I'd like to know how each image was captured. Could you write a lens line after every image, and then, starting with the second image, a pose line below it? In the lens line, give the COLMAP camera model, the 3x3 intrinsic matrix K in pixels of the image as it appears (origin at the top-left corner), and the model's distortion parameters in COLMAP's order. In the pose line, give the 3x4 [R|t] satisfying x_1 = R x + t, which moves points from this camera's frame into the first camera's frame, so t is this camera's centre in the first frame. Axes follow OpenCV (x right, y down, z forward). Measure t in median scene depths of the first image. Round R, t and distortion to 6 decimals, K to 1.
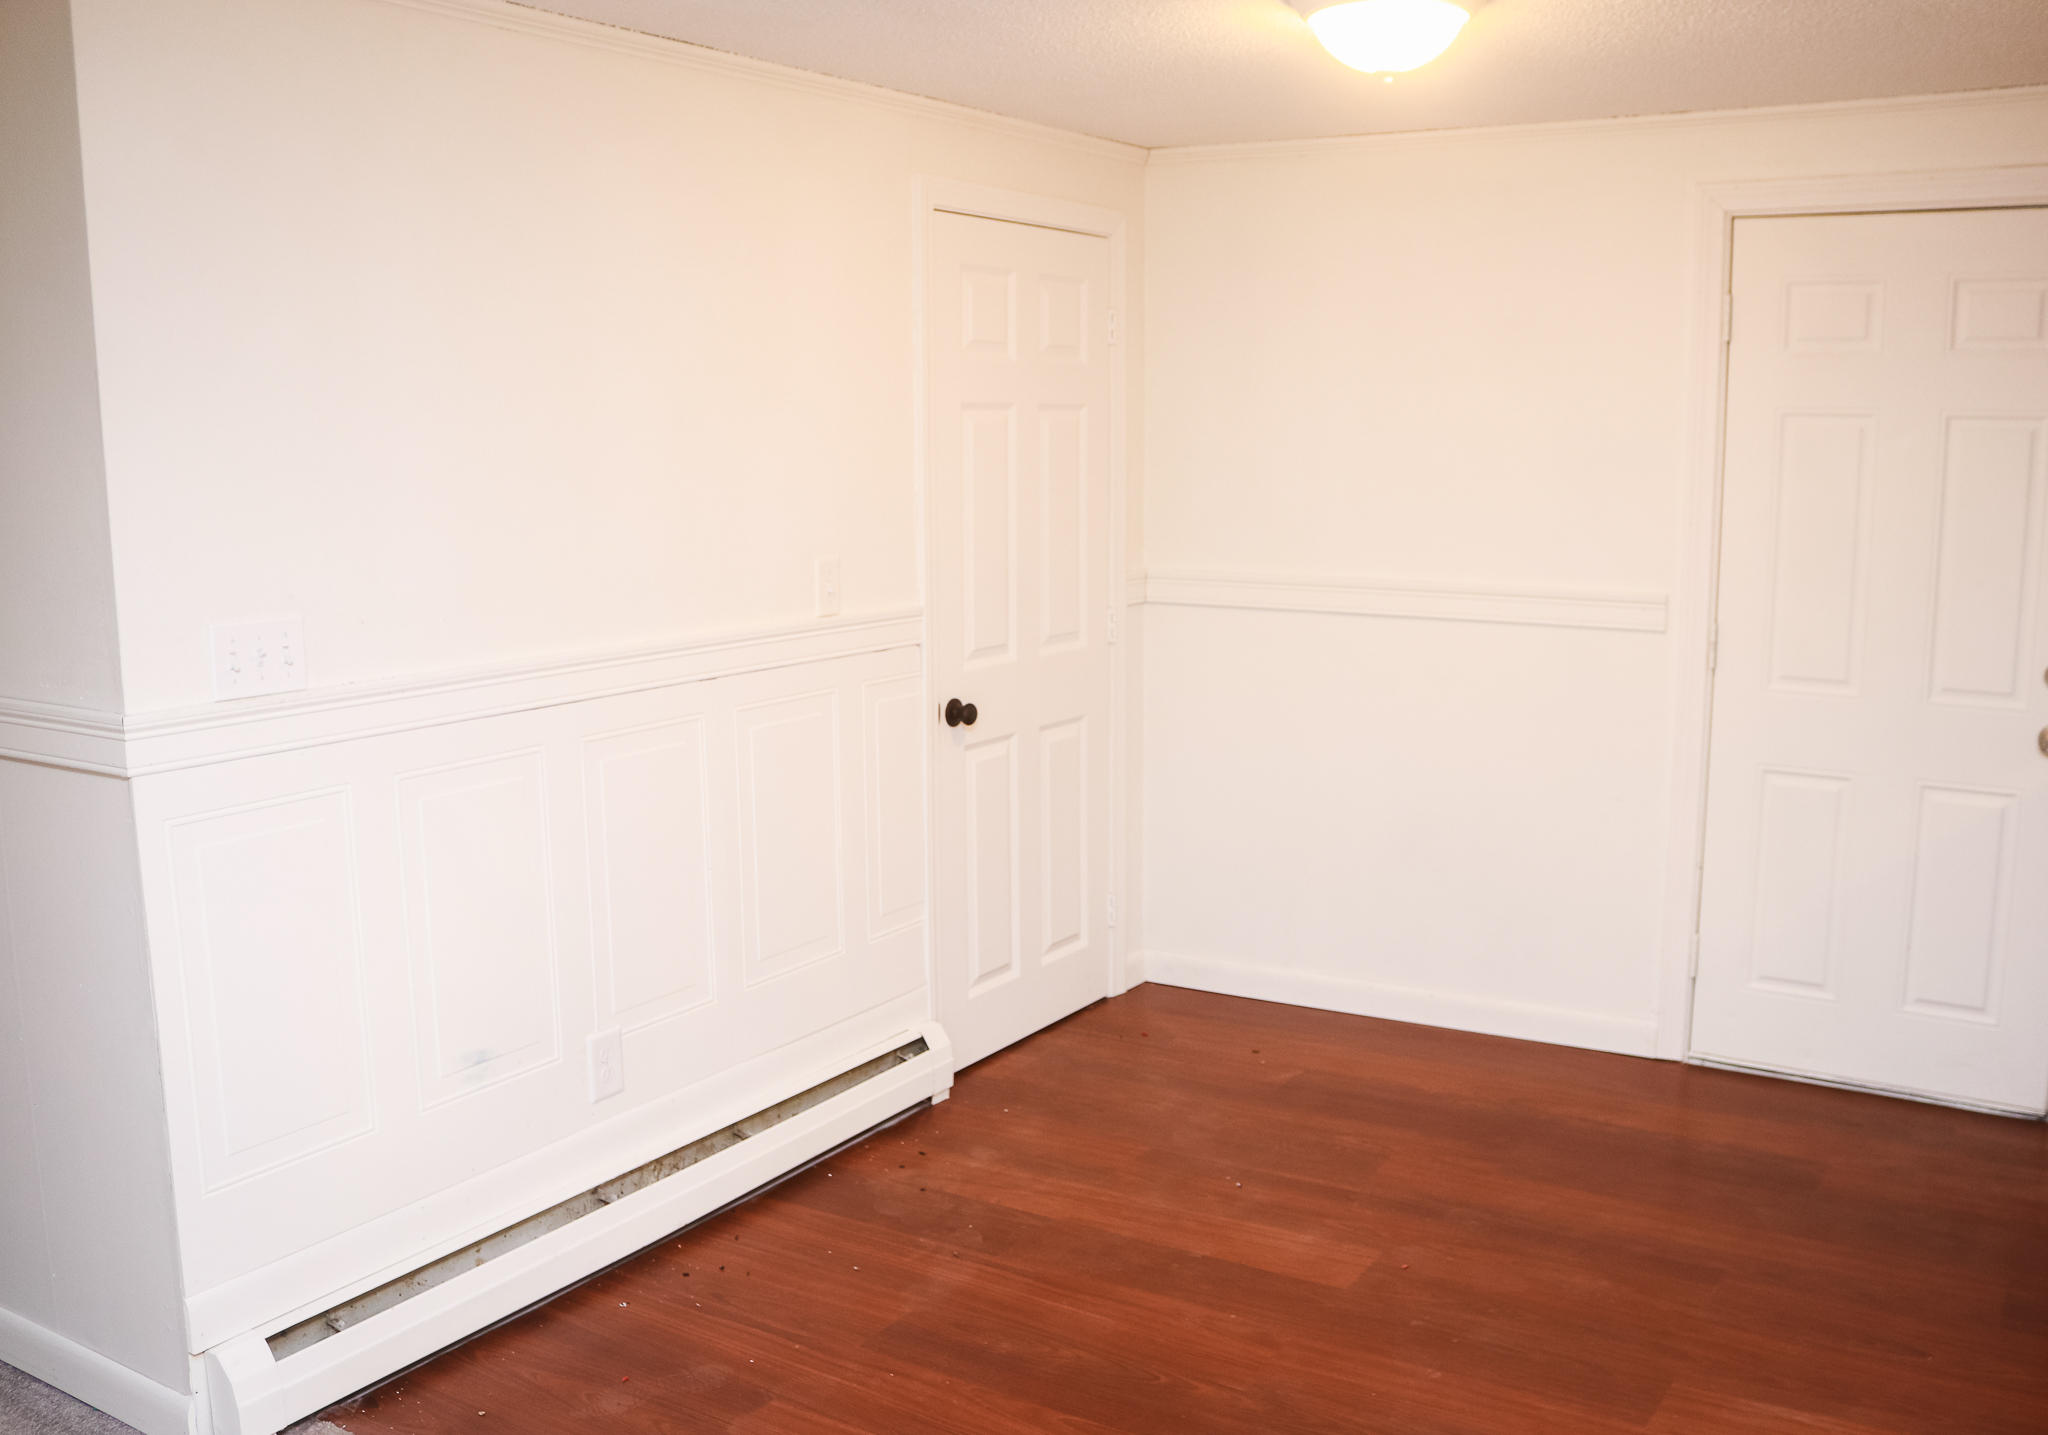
lens RADIAL K [[1861.8, 0, 1024.0], [0, 1861.8, 717.5], [0, 0, 1]] dist [-0.130227, -0.002192]
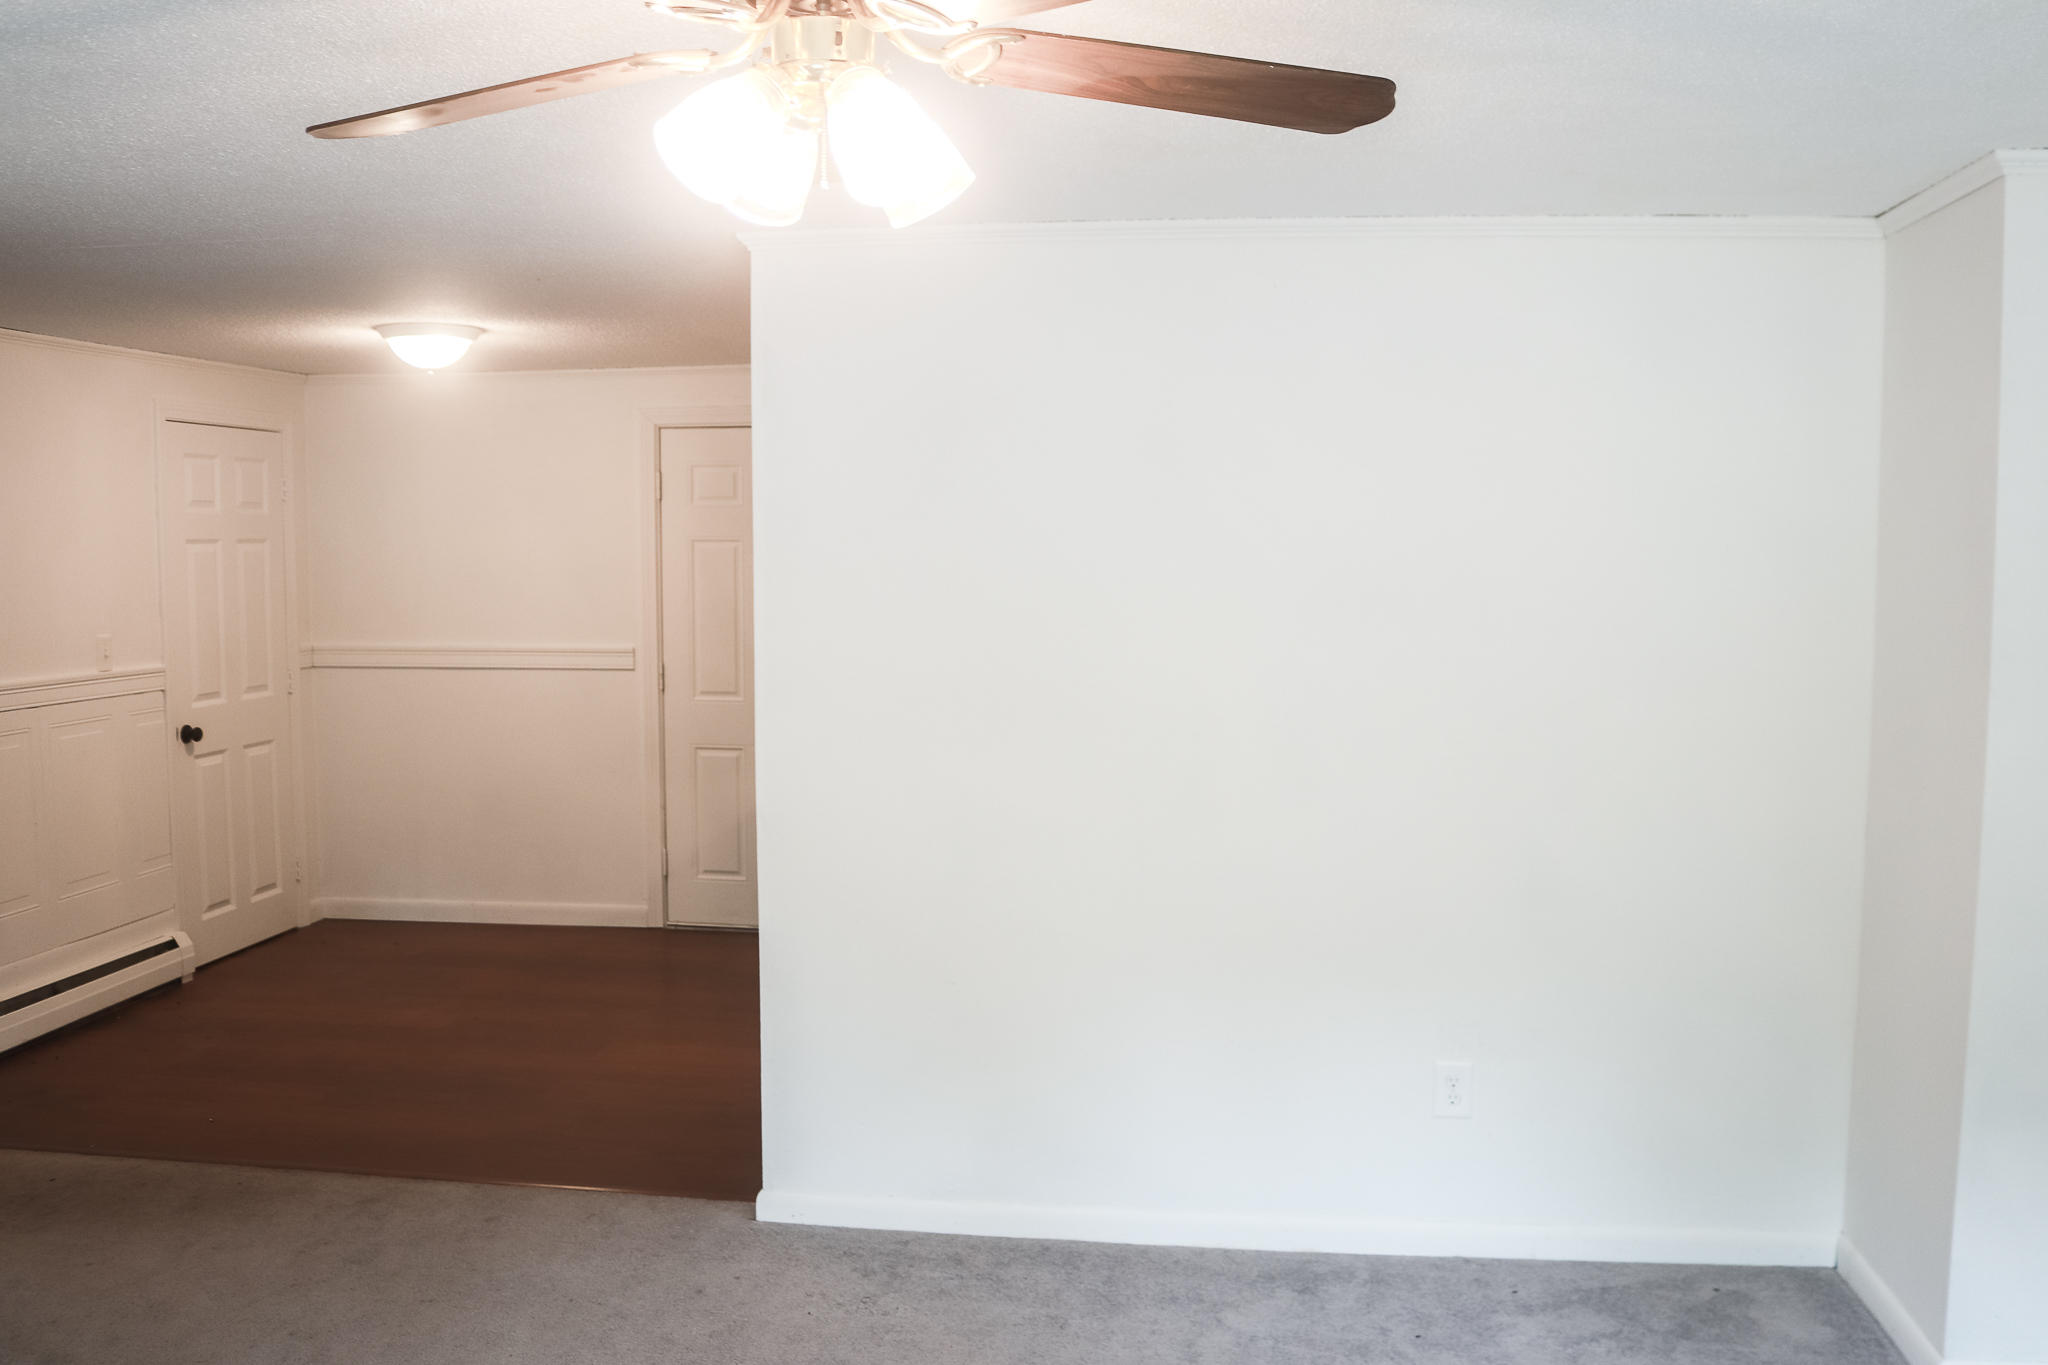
lens RADIAL K [[1999.0, 0, 1021.8], [0, 1999.0, 716.1], [0, 0, 1]] dist [-0.046966, 0.010179]
pose [[0.922957, -0.033516, 0.383442, -0.028332], [0.058006, 0.996936, -0.052481, 0.111432], [-0.380508, 0.070679, 0.922073, -0.817423]]
